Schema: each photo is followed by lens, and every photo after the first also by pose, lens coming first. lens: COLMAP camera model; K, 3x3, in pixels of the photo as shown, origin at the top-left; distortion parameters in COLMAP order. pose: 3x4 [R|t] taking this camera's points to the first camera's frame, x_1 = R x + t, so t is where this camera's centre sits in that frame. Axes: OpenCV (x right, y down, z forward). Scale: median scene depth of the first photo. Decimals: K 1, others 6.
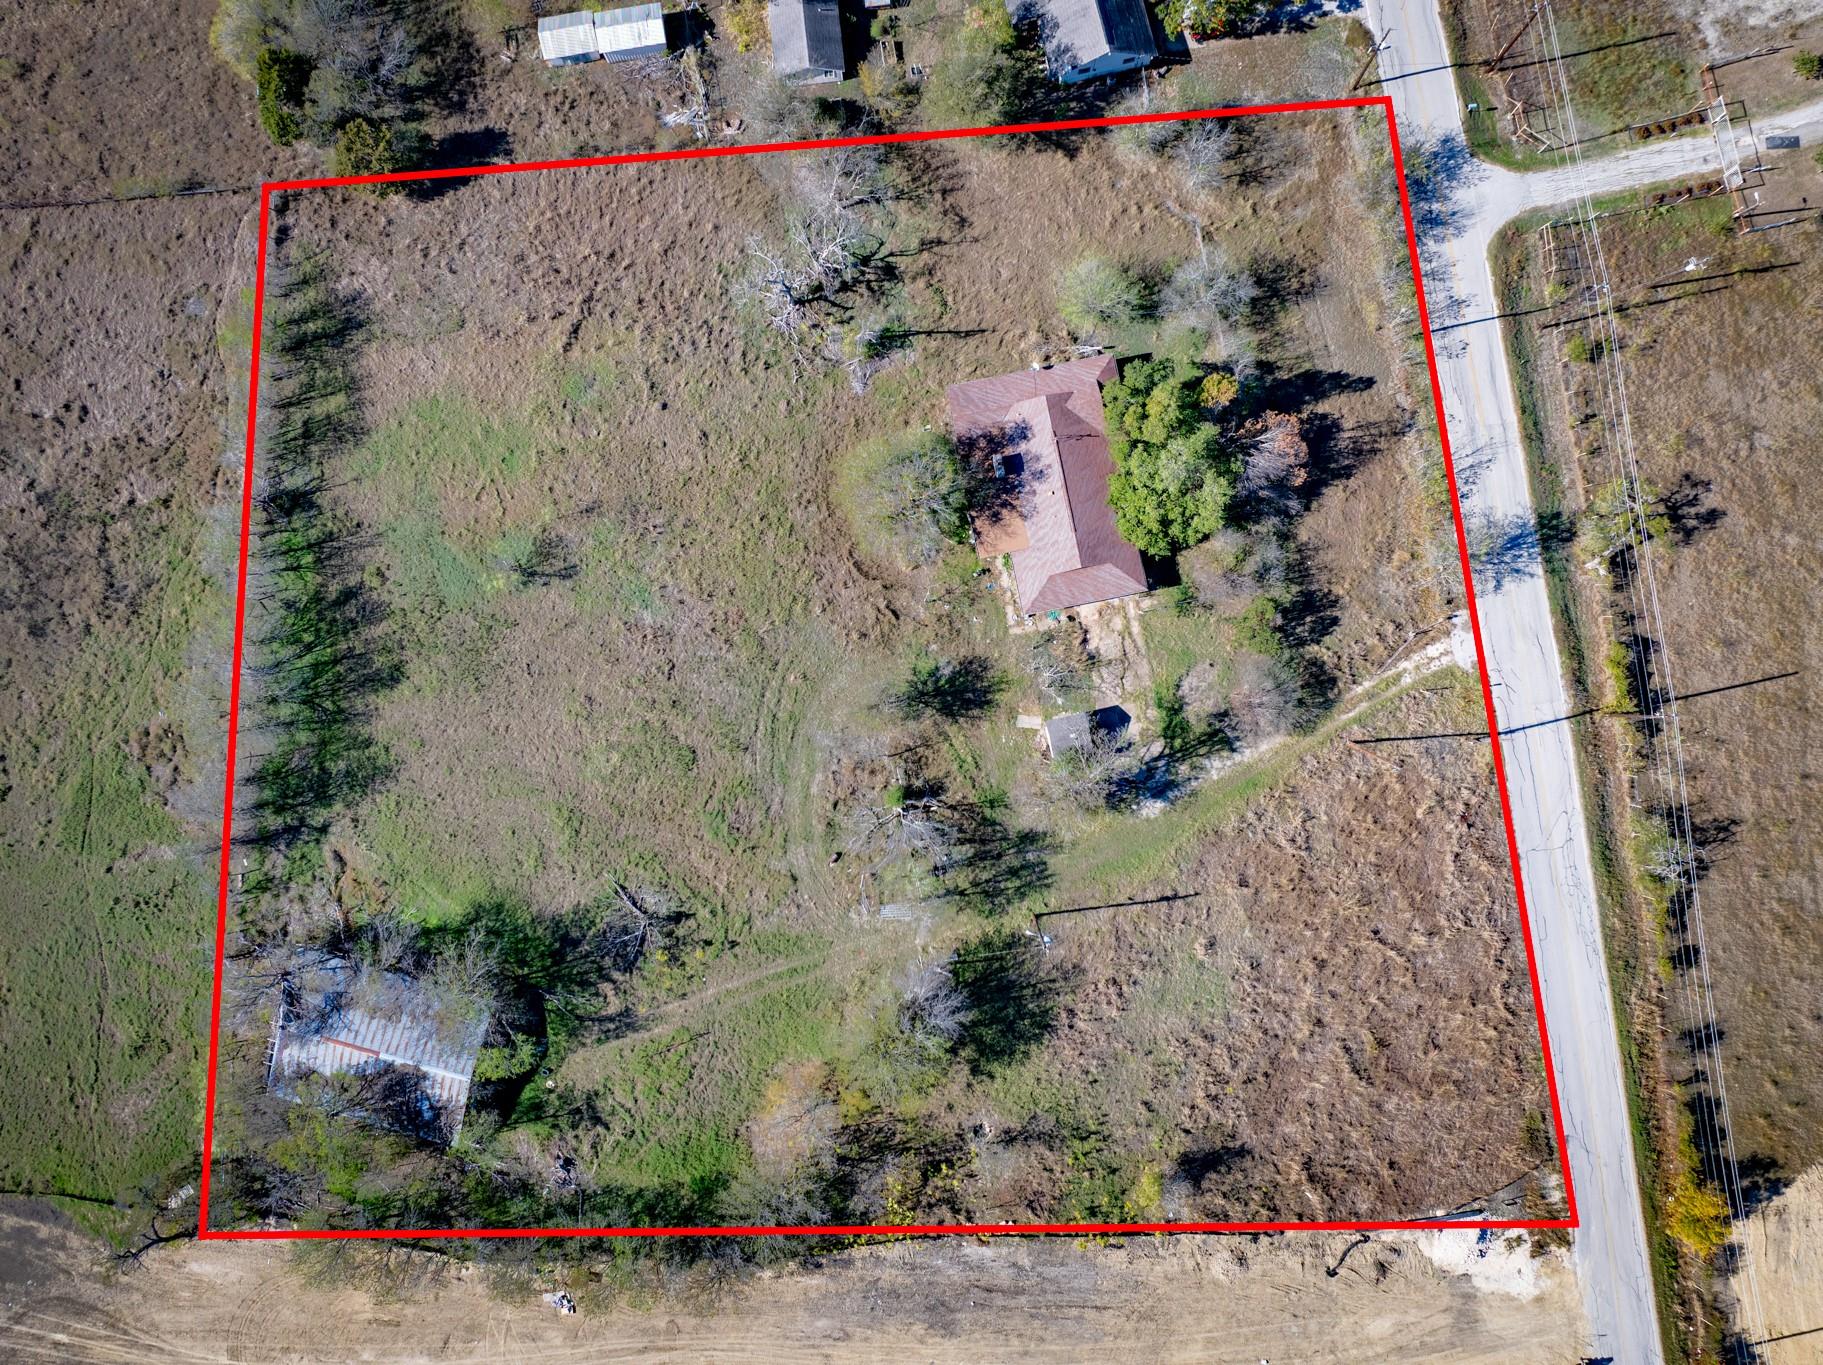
lens RADIAL K [[1291.9, 0, 919.1], [0, 1291.9, 676.4], [0, 0, 1]] dist [-0.028129, -0.011511]
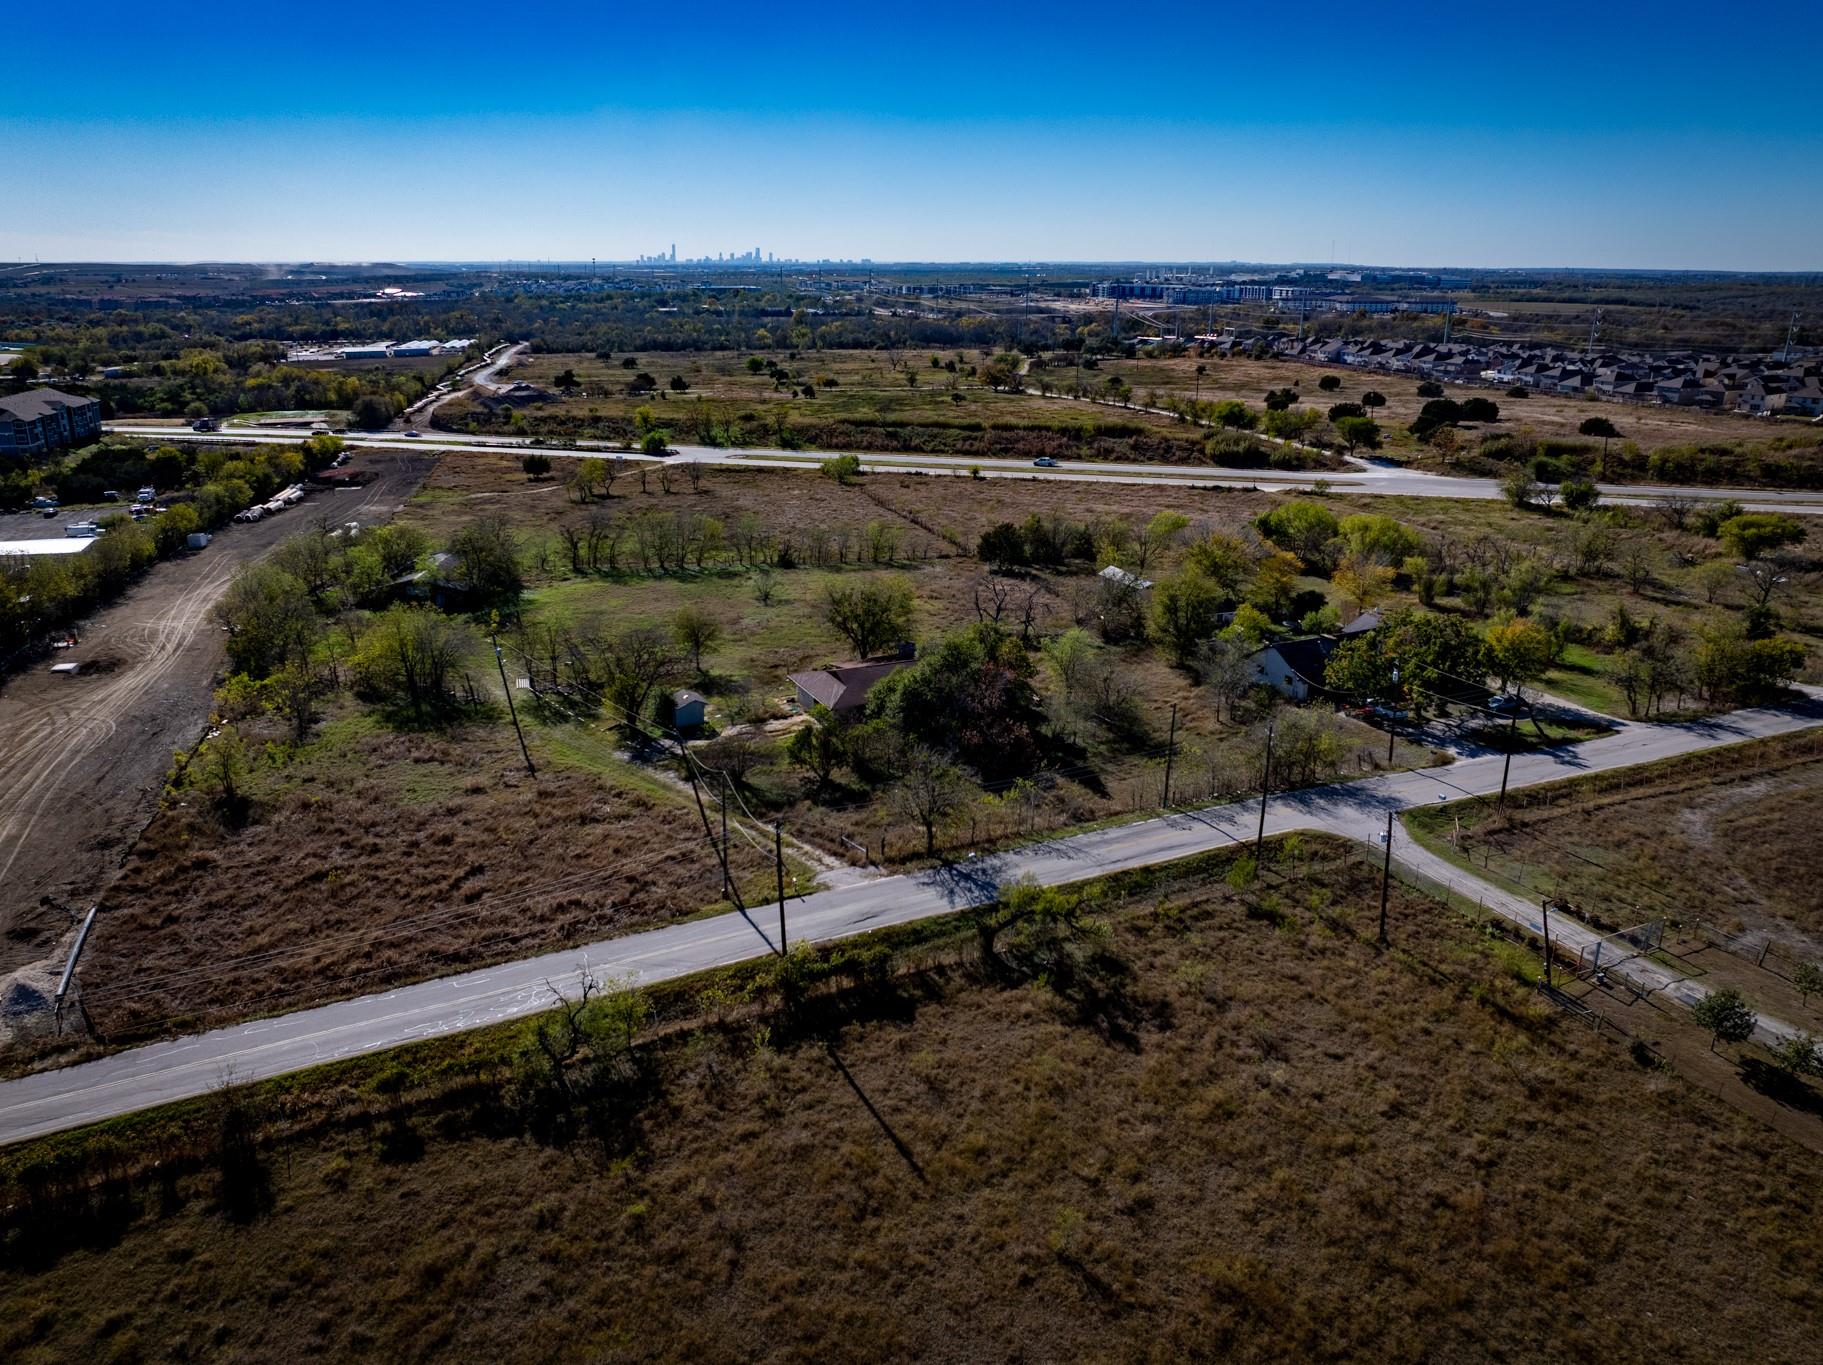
lens RADIAL K [[1291.9, 0, 919.1], [0, 1291.9, 676.4], [0, 0, 1]] dist [-0.028129, -0.011511]
pose [[0.251136, 0.304352, -0.918858, 1.142810], [-0.967318, 0.113257, -0.226867, 0.099485], [0.035020, 0.945803, 0.322848, 0.620884]]
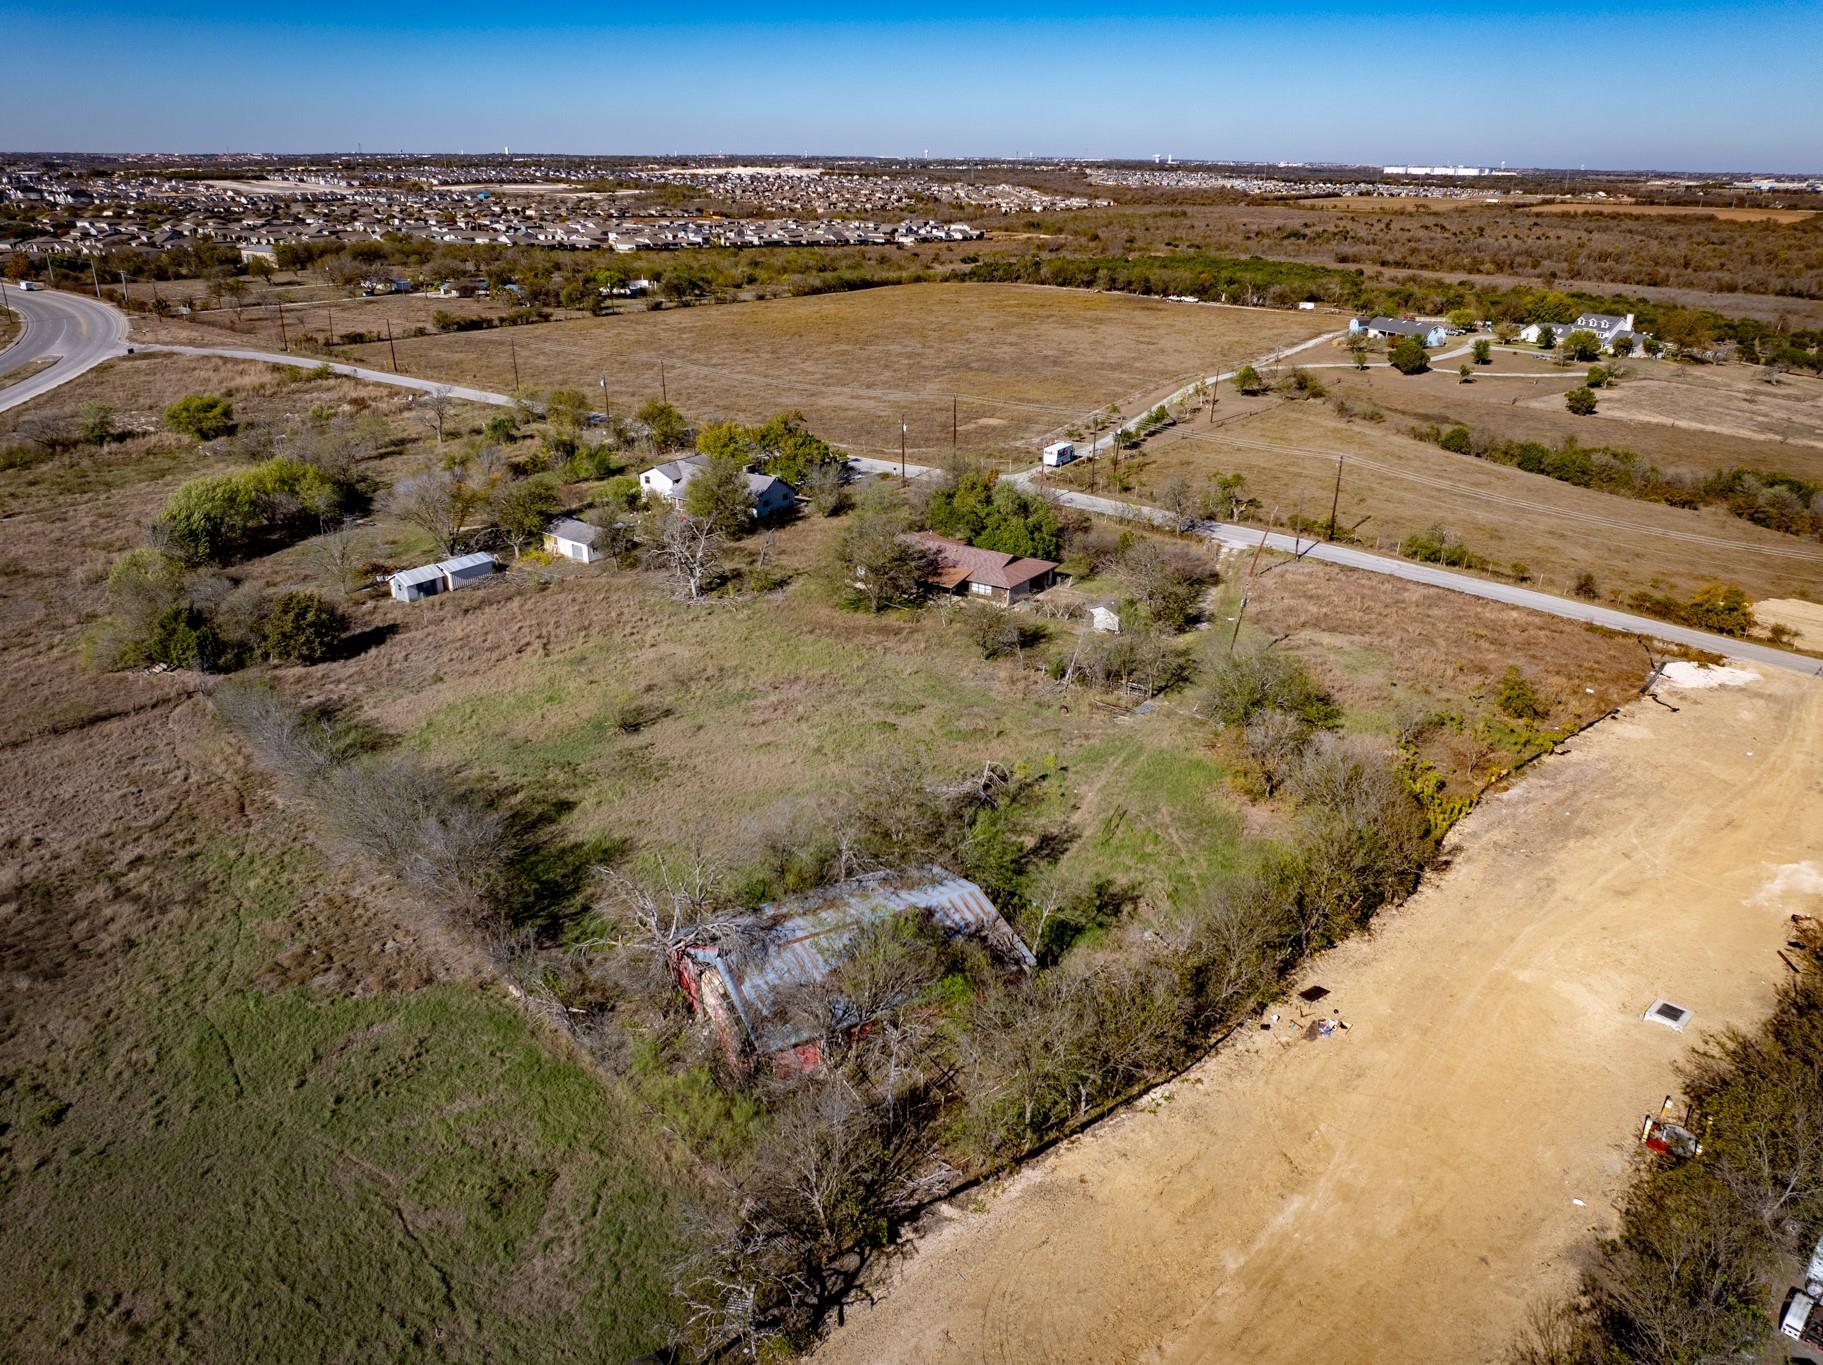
lens RADIAL K [[1291.9, 0, 919.1], [0, 1291.9, 676.4], [0, 0, 1]] dist [-0.028129, -0.011511]
pose [[0.714150, -0.252846, 0.652732, -0.782196], [0.698601, 0.316222, -0.641841, 0.688690], [-0.044121, 0.914370, 0.402468, 0.576877]]
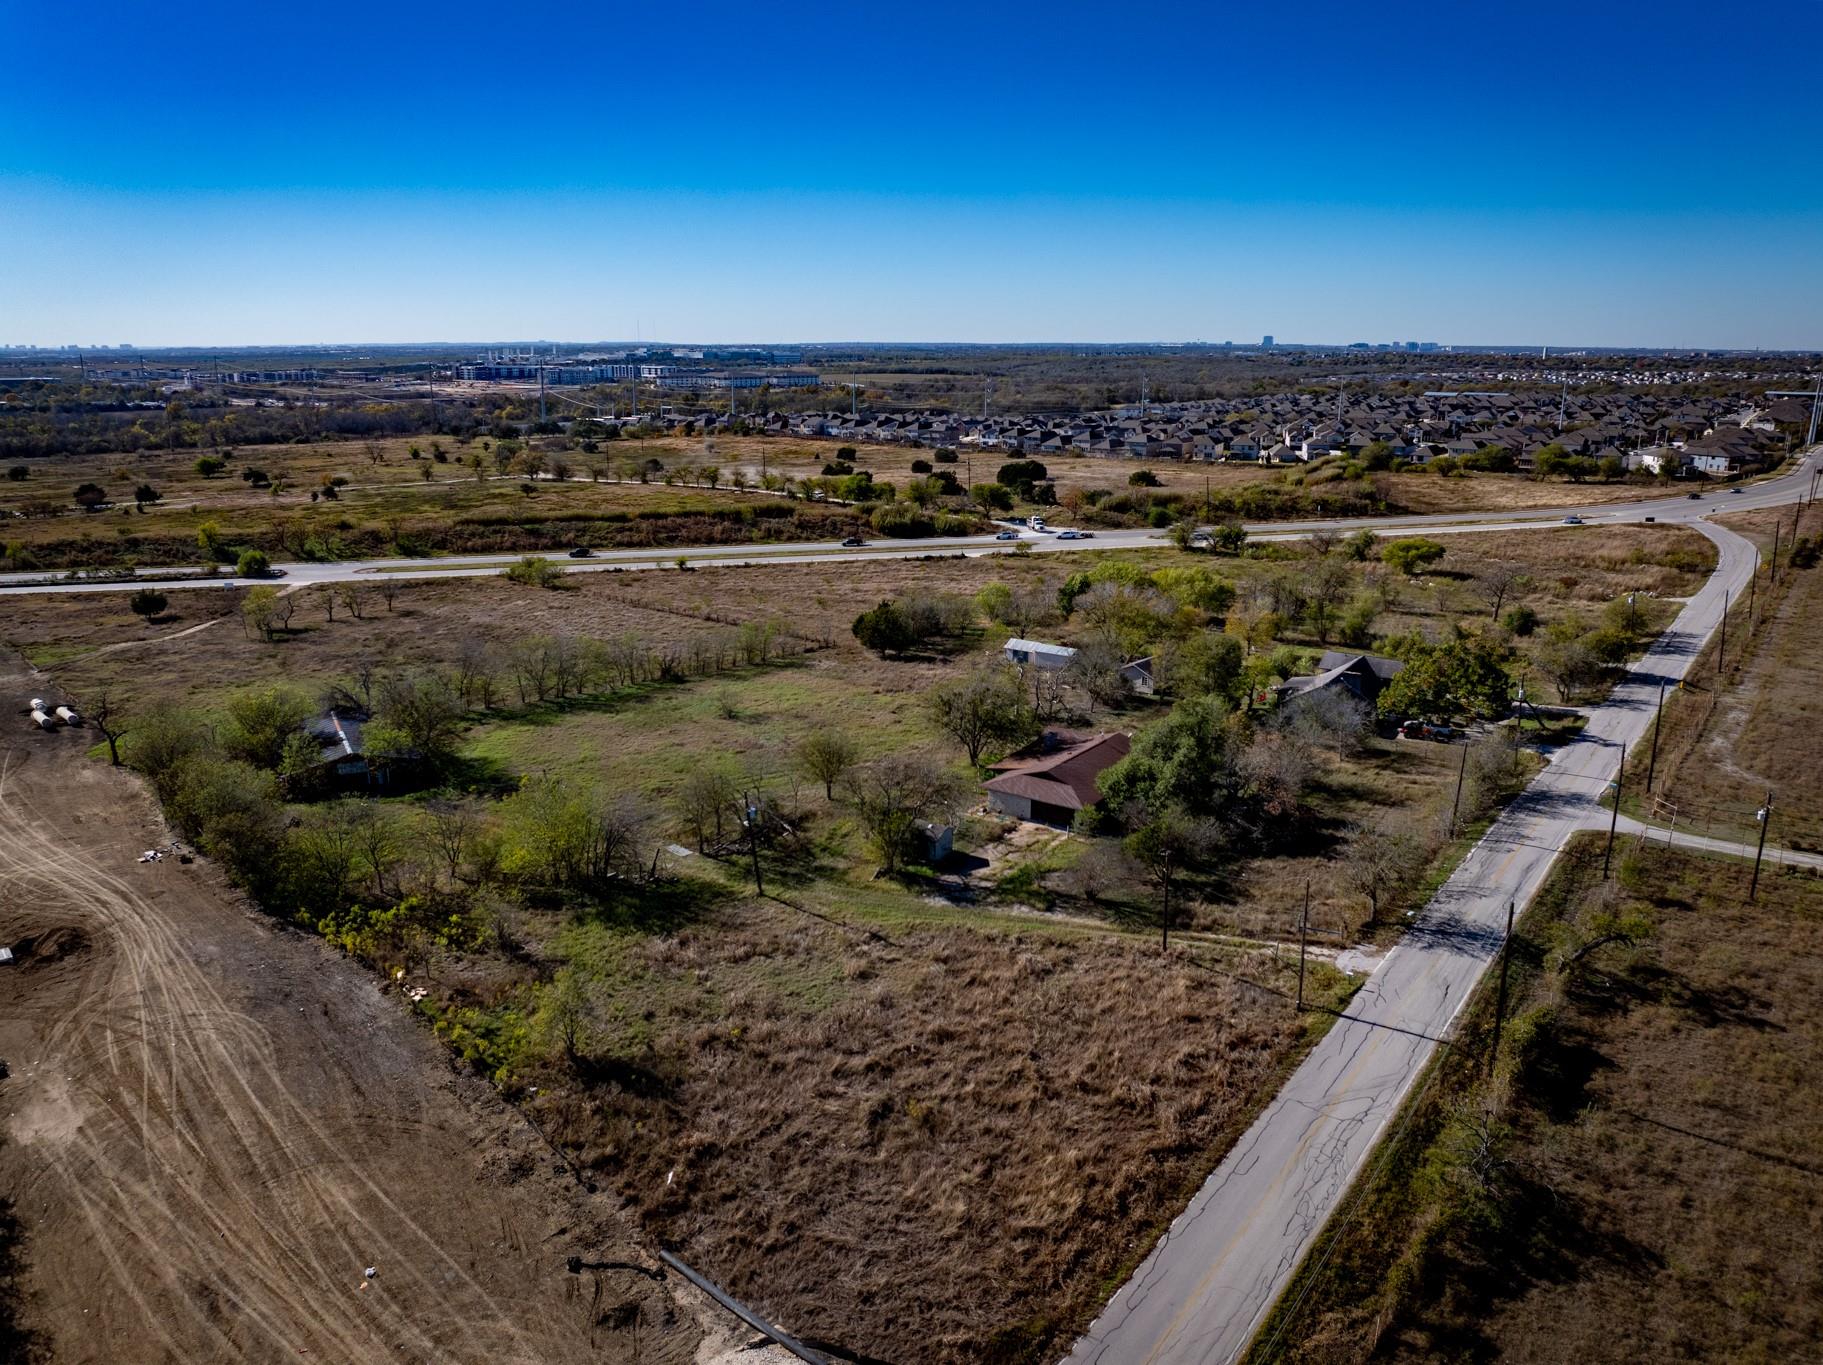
lens RADIAL K [[1291.9, 0, 919.1], [0, 1291.9, 676.4], [0, 0, 1]] dist [-0.028129, -0.011511]
pose [[0.695304, 0.187313, -0.693877, 0.760074], [-0.718281, 0.214670, -0.661808, 0.667031], [0.024989, 0.958557, 0.283804, 0.593810]]
